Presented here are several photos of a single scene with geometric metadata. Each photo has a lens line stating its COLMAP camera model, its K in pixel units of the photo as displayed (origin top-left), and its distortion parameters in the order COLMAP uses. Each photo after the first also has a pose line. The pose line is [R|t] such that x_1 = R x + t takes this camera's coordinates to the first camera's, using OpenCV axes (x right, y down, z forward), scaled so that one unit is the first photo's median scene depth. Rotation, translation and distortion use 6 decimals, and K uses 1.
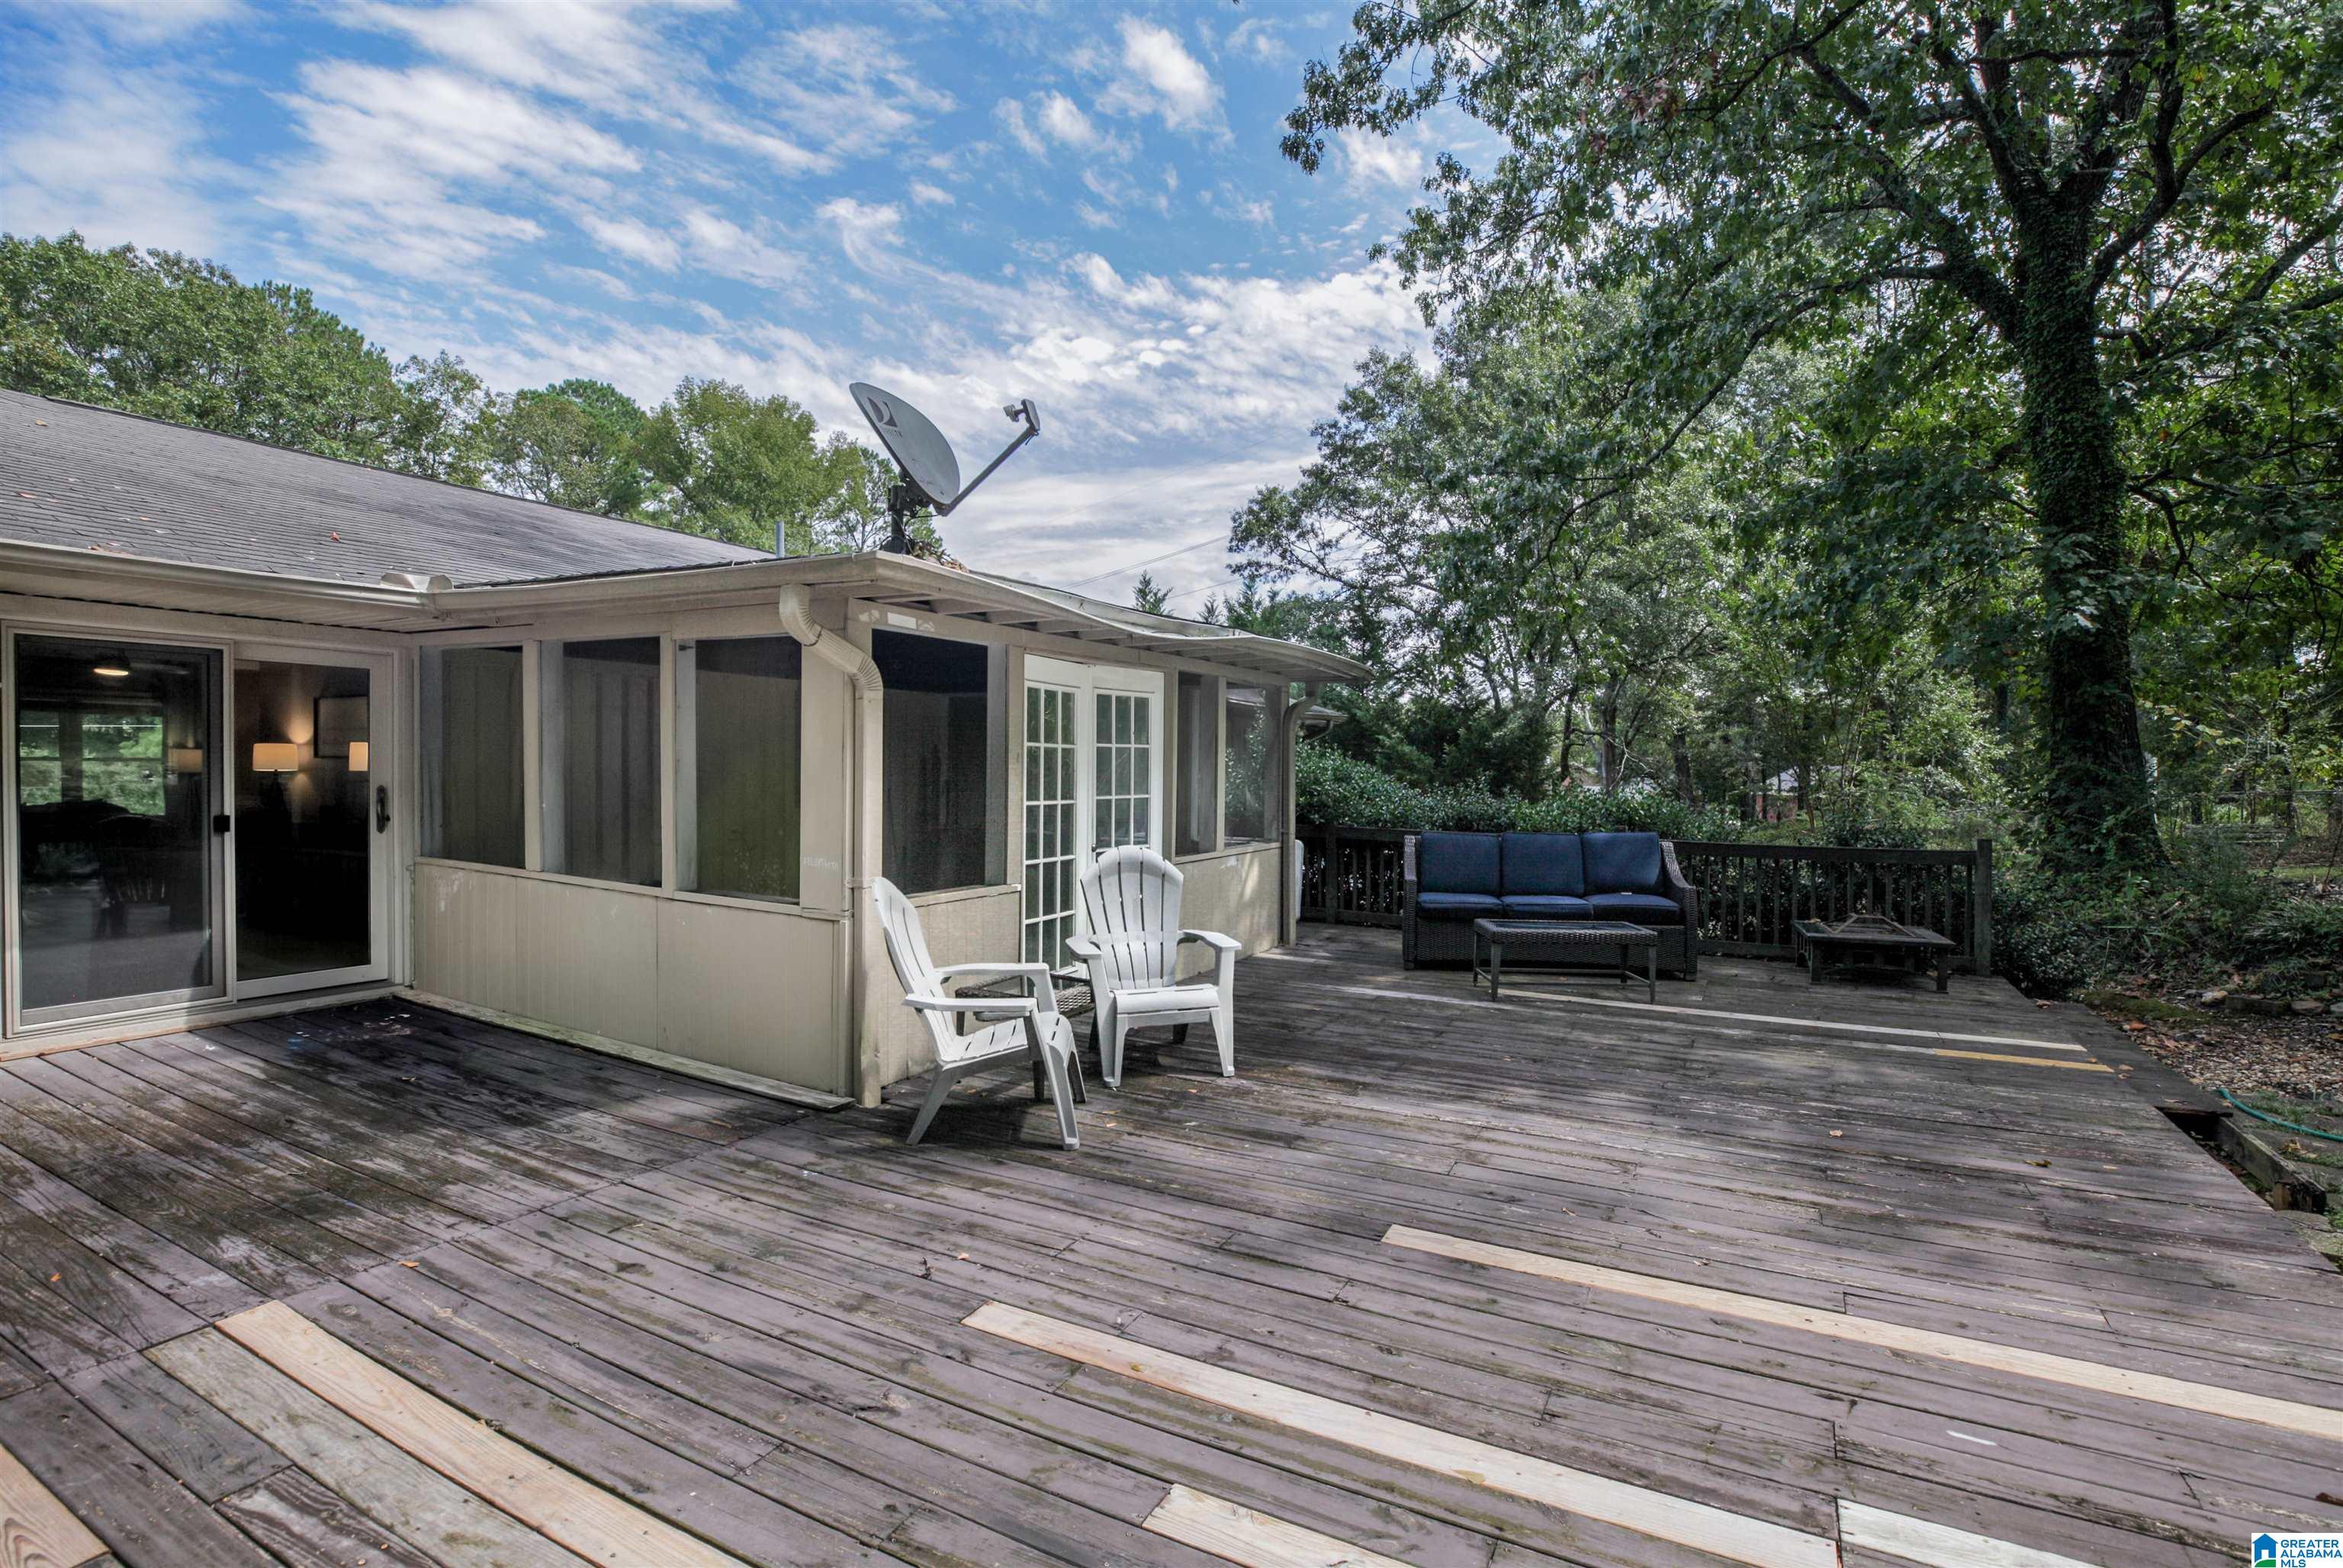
lens RADIAL K [[1096.3, 0, 1171.5], [0, 1096.3, 784.0], [0, 0, 1]] dist [-0.036238, 0.010574]
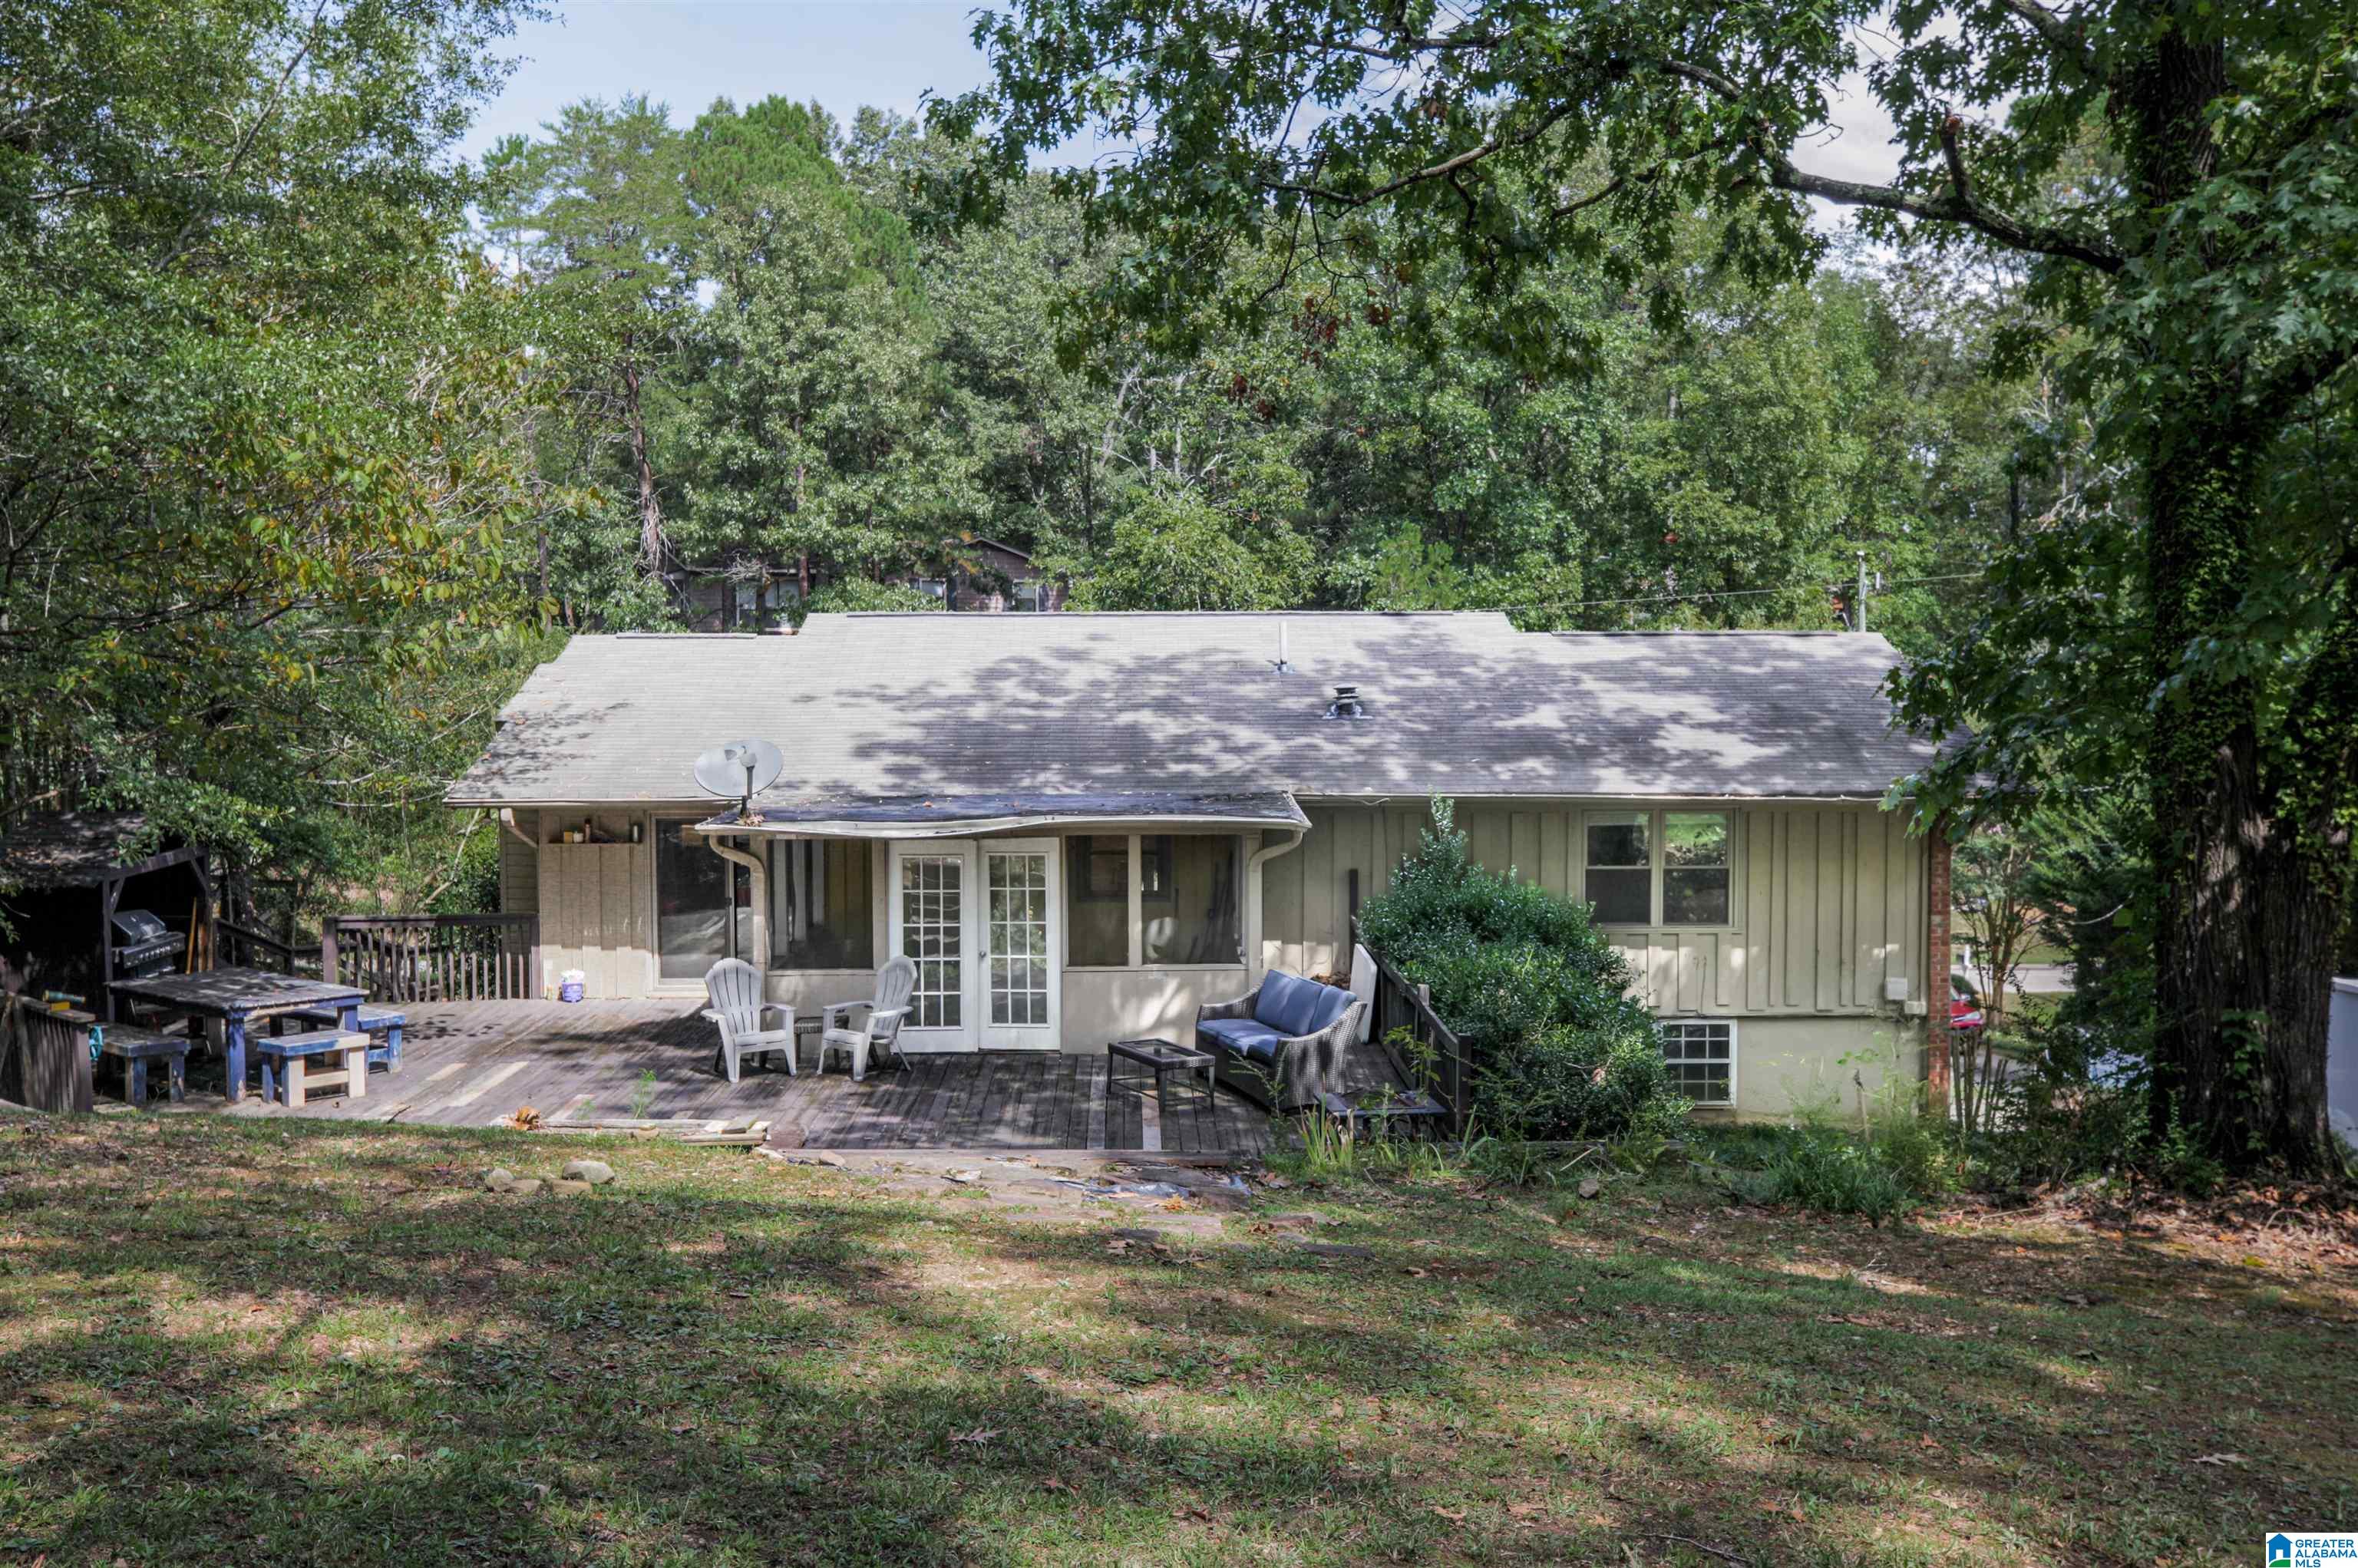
lens RADIAL K [[2186.2, 0, 1171.5], [0, 2186.2, 741.6], [0, 0, 1]] dist [0.042555, -0.001110]
pose [[0.498014, 0.017293, -0.866997, 2.871207], [-0.007561, 0.999850, 0.015600, -0.307914], [0.867136, -0.001213, 0.498069, -0.332985]]
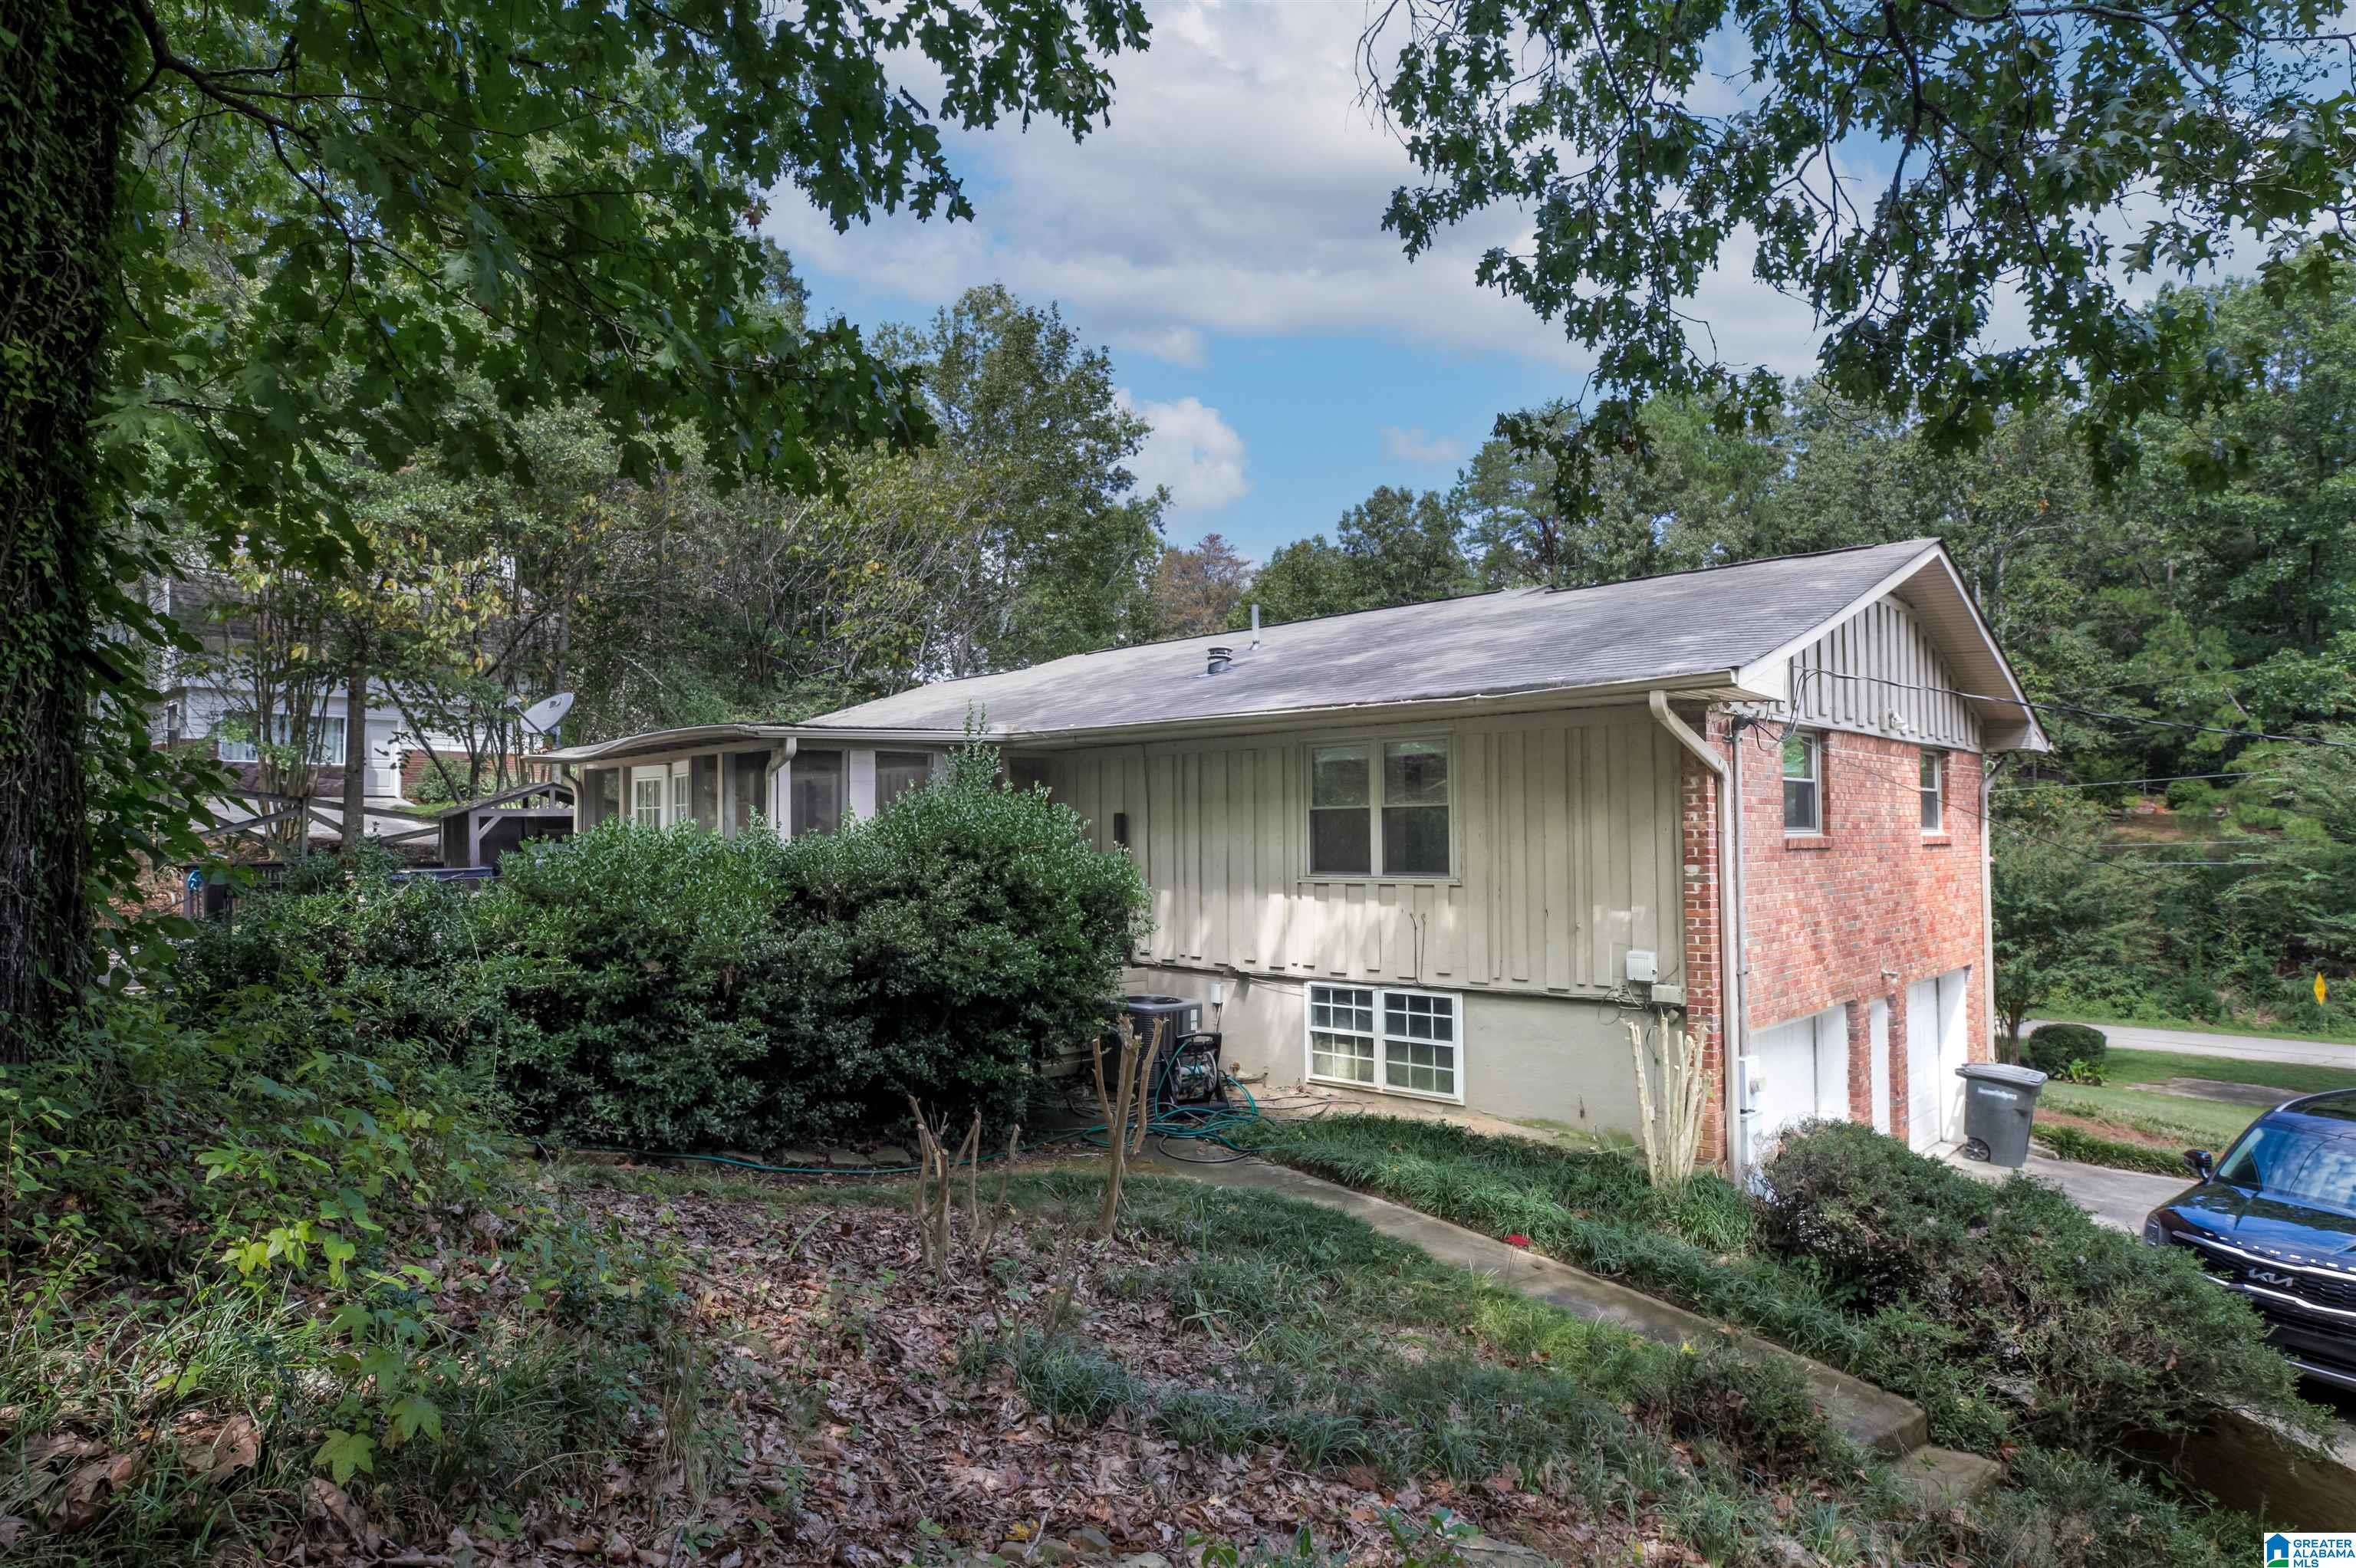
lens RADIAL K [[1296.4, 0, 1178.0], [0, 1296.4, 784.0], [0, 0, 1]] dist [-0.023999, -0.000060]
pose [[-0.242176, -0.044449, -0.969214, 1.924132], [-0.006453, 0.999002, -0.044203, 0.017029], [0.970211, -0.004450, -0.242221, 2.469582]]
